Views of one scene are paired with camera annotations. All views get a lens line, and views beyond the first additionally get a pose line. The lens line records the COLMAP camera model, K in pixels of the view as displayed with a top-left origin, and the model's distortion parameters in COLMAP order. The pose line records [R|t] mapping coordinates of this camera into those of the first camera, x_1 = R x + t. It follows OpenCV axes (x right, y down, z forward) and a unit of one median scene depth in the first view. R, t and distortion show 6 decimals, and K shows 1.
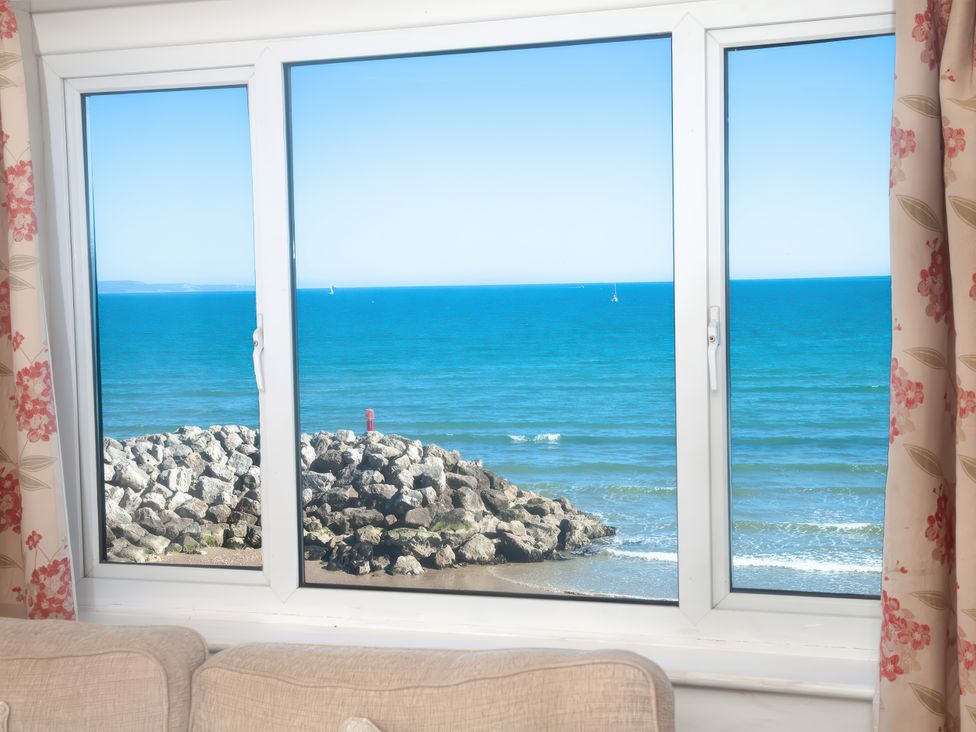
lens RADIAL K [[1471.1, 0, 534.6], [0, 1471.1, 368.0], [0, 0, 1]] dist [0.143723, -0.120419]
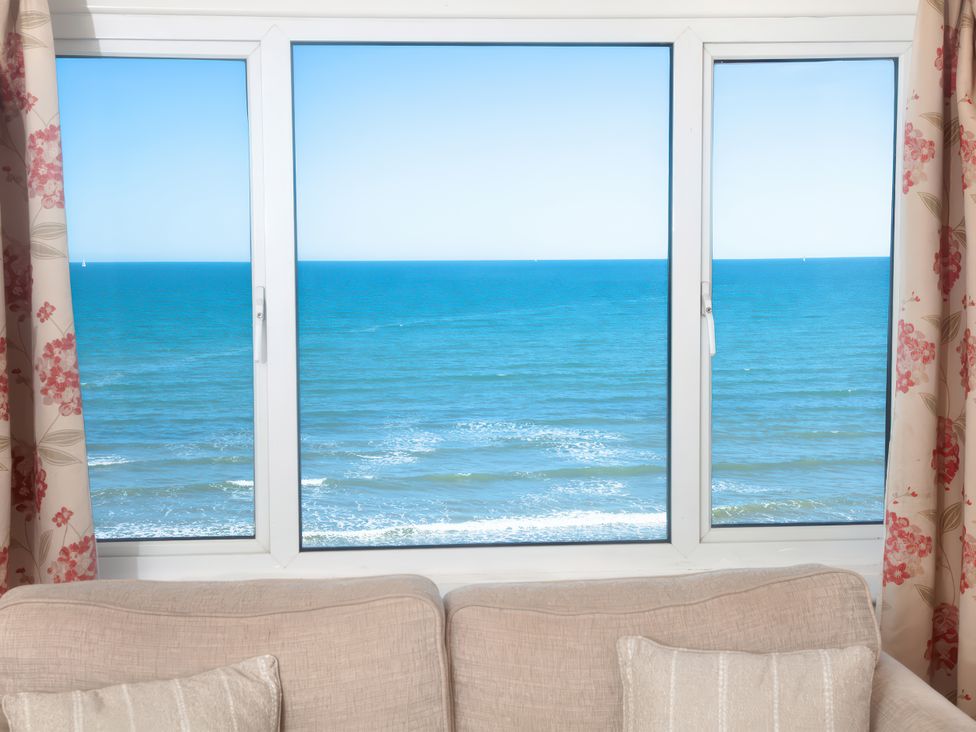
lens RADIAL K [[1515.4, 0, 488.0], [0, 1515.4, 366.0], [0, 0, 1]] dist [-0.024547, 0.776491]
pose [[0.914126, -0.012940, 0.405224, -0.517458], [0.010100, 0.999907, 0.009147, 0.011688], [-0.405305, -0.004269, 0.914172, -0.016338]]
